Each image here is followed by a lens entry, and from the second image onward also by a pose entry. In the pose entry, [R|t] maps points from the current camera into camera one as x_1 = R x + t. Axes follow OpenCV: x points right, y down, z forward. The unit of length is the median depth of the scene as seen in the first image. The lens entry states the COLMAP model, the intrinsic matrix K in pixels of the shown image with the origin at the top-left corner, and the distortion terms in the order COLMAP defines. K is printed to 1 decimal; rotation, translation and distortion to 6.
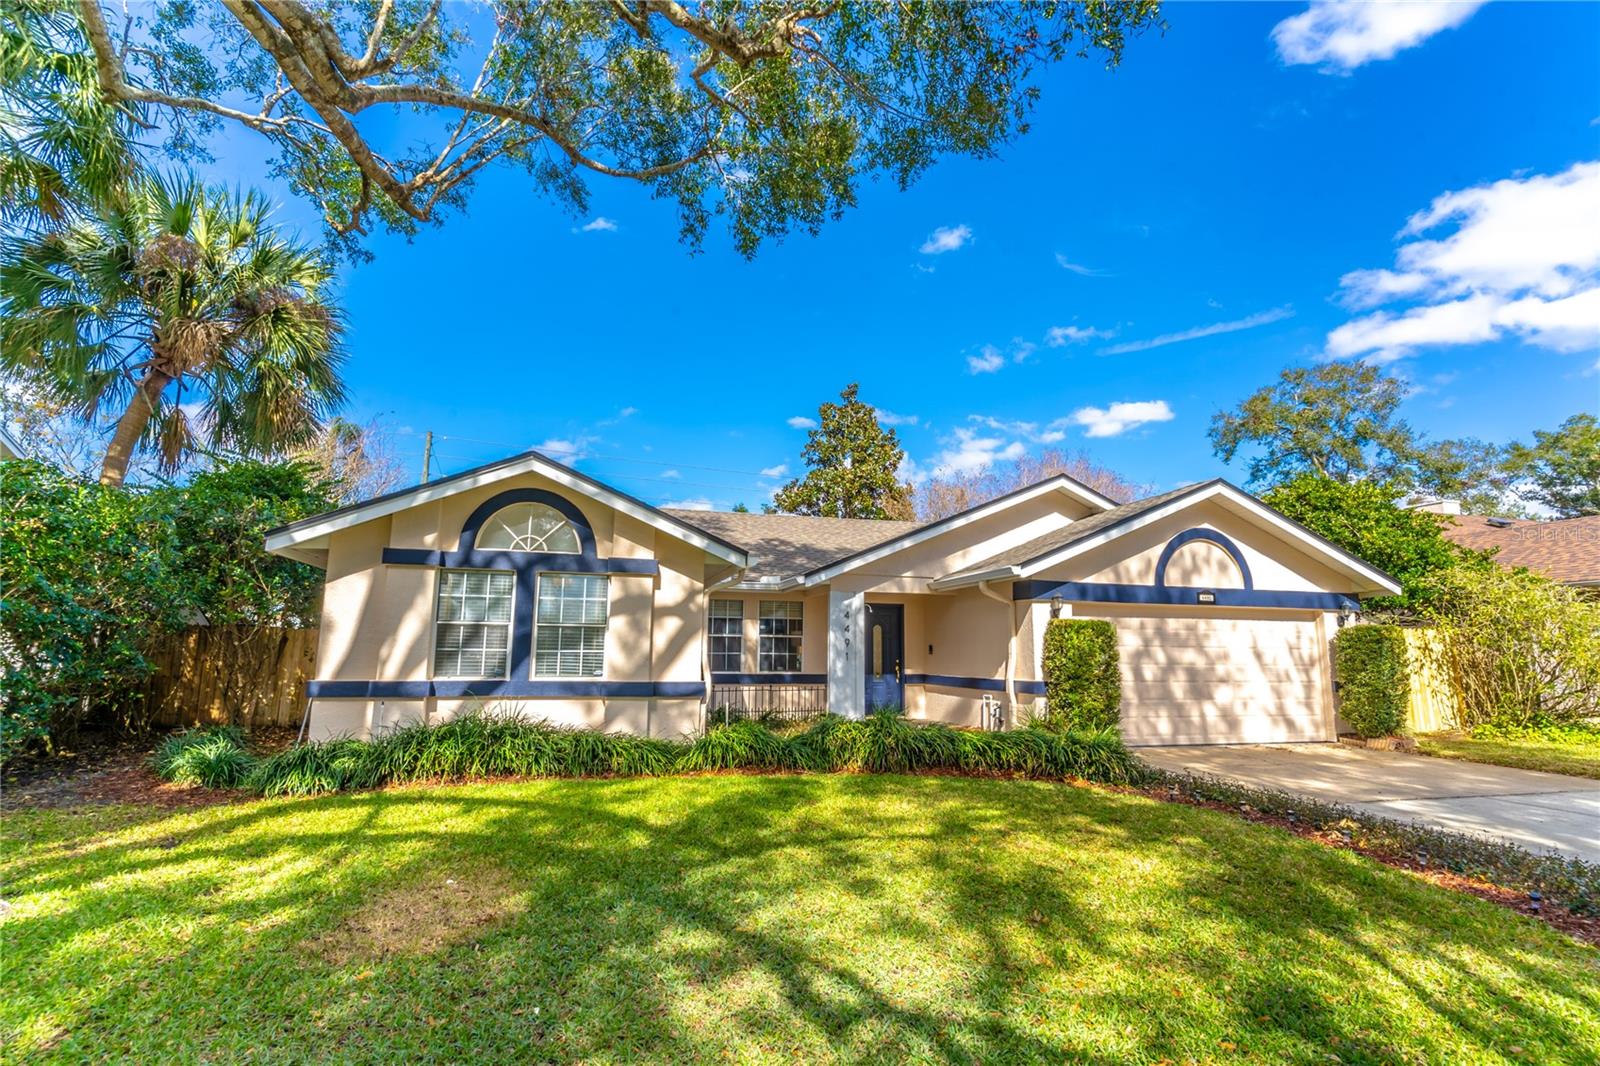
lens RADIAL K [[749.6, 0, 800.0], [0, 749.6, 533.0], [0, 0, 1]] dist [0.006597, 0.000250]
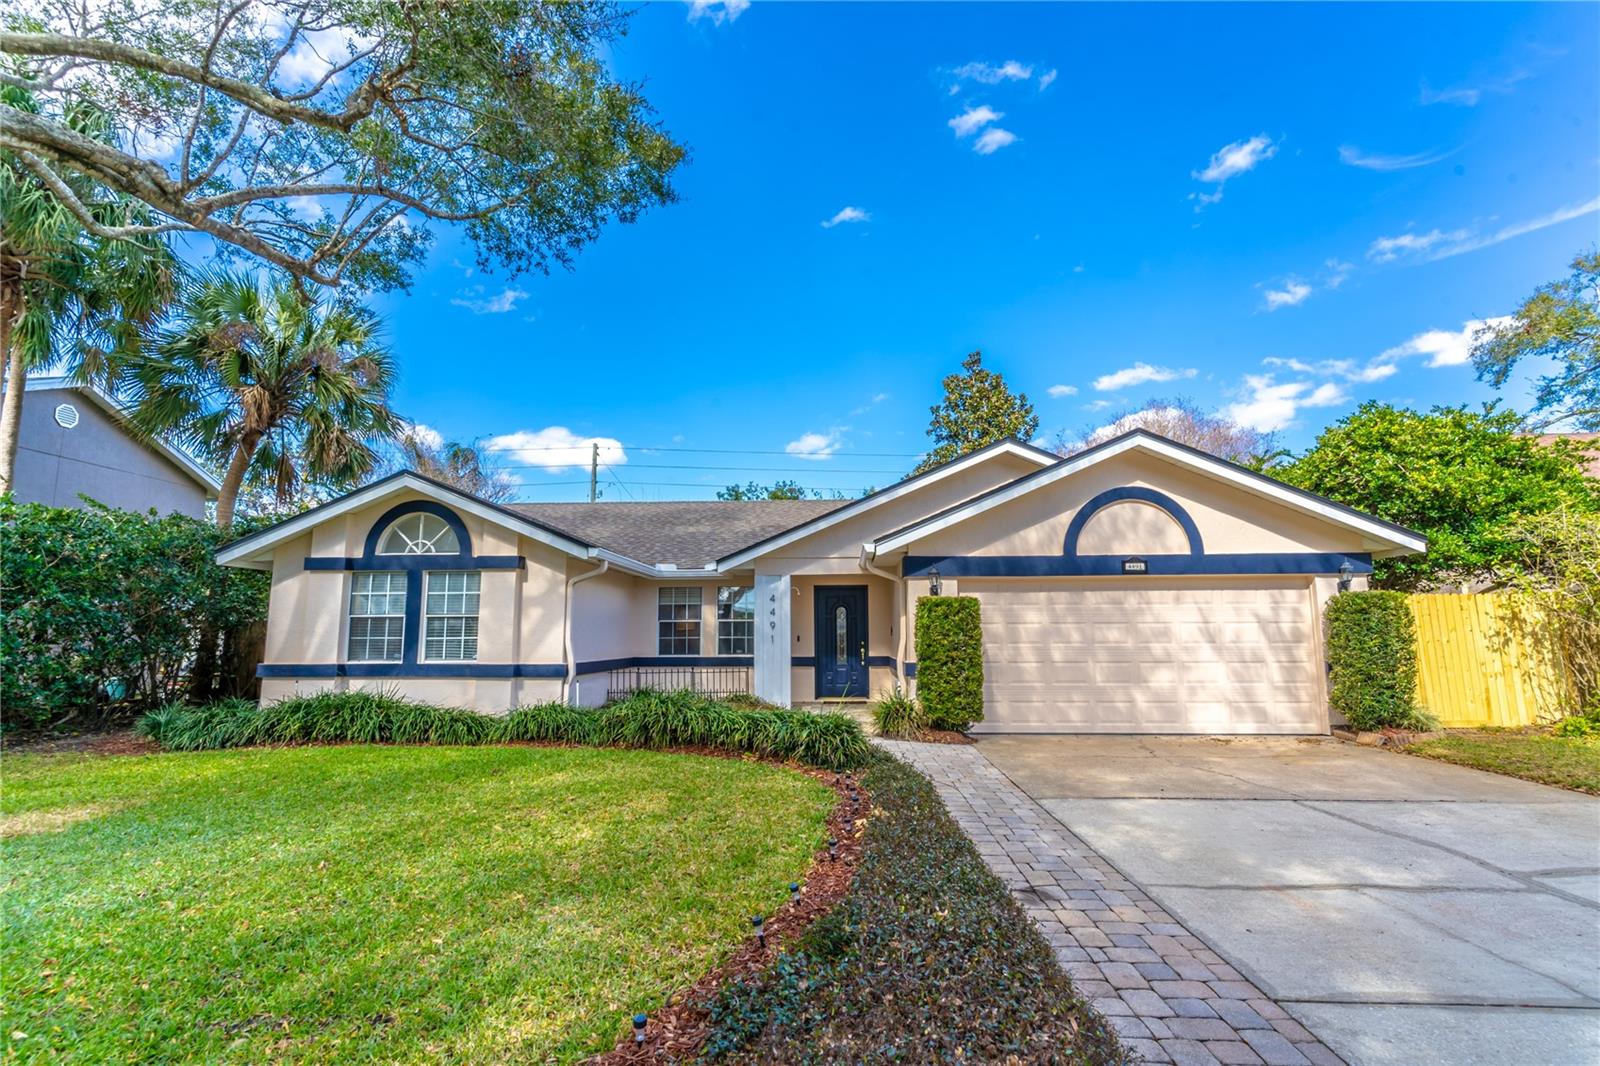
lens RADIAL K [[757.9, 0, 800.0], [0, 757.9, 533.0], [0, 0, 1]] dist [0.002371, -0.001412]
pose [[0.947586, -0.057021, -0.314371, 0.450300], [0.063612, 0.997917, 0.010739, 0.013365], [0.313103, -0.030174, 0.949240, 0.047249]]
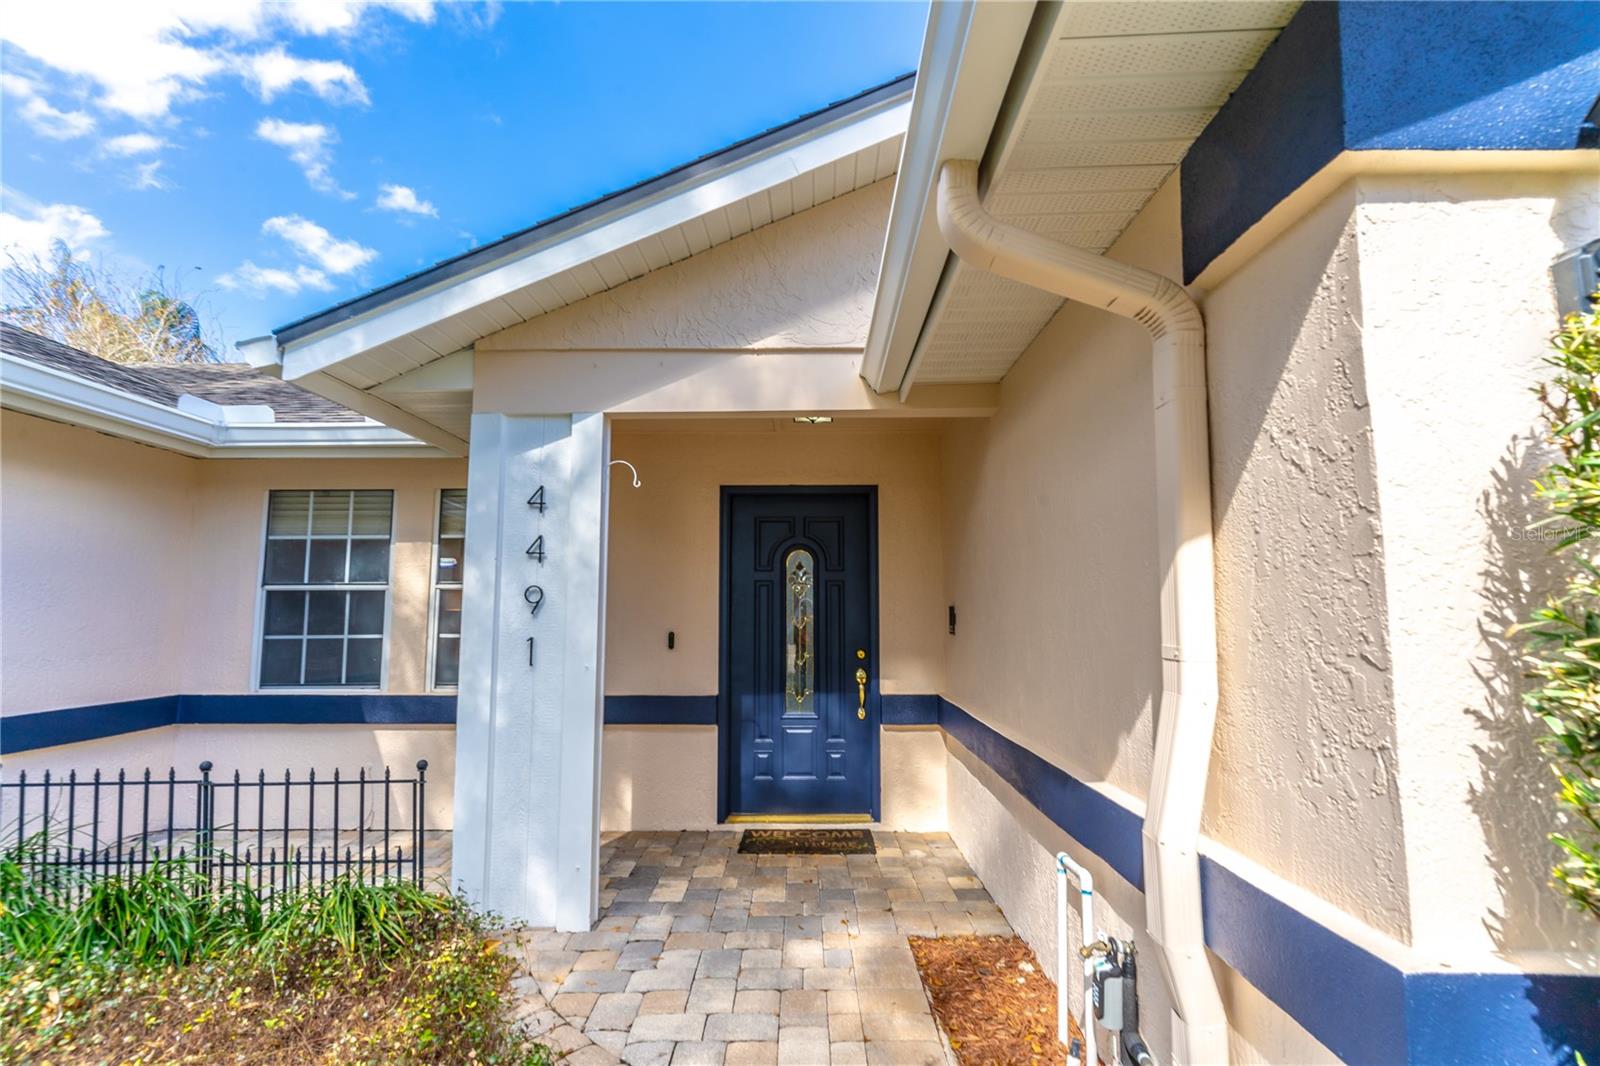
lens RADIAL K [[757.9, 0, 800.0], [0, 757.9, 533.0], [0, 0, 1]] dist [0.002371, -0.001412]
pose [[0.958555, -0.041498, -0.281869, 0.244095], [0.055298, 0.997620, 0.041179, 0.122579], [0.279489, -0.055059, 0.958569, 0.812502]]
